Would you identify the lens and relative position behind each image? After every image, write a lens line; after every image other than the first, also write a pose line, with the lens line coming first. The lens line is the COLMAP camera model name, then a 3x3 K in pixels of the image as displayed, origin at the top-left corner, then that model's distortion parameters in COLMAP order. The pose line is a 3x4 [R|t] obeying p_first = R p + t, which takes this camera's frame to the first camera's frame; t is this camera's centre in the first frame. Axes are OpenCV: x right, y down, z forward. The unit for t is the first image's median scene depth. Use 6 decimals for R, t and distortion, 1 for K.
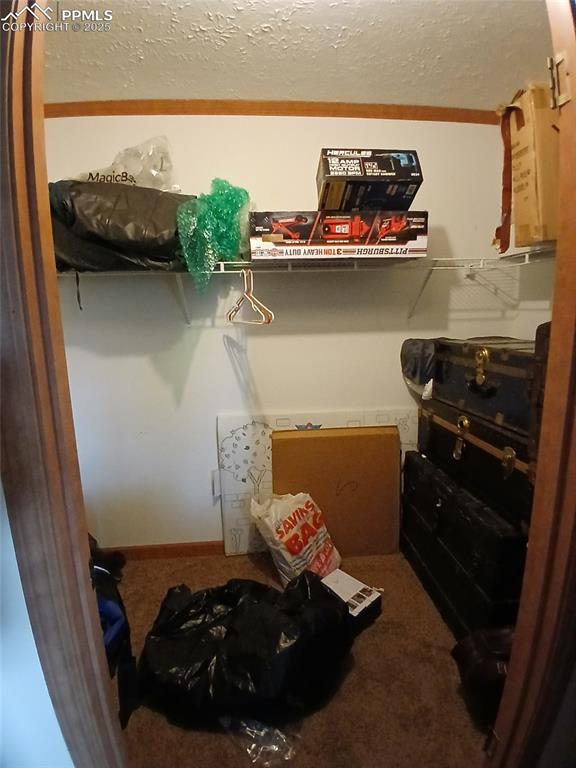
lens RADIAL K [[382.5, 0, 285.4], [0, 382.5, 380.5], [0, 0, 1]] dist [-0.002065, -0.041411]
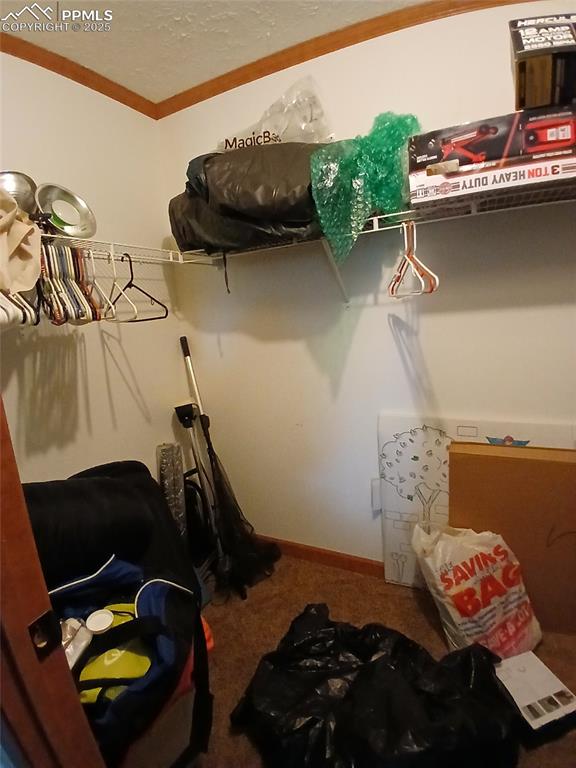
lens RADIAL K [[382.5, 0, 285.4], [0, 382.5, 380.5], [0, 0, 1]] dist [-0.002065, -0.041411]
pose [[0.847214, 0.047381, -0.529134, 0.095539], [-0.027847, 0.998606, 0.044834, -0.012113], [0.530521, -0.023249, 0.847353, 0.238602]]
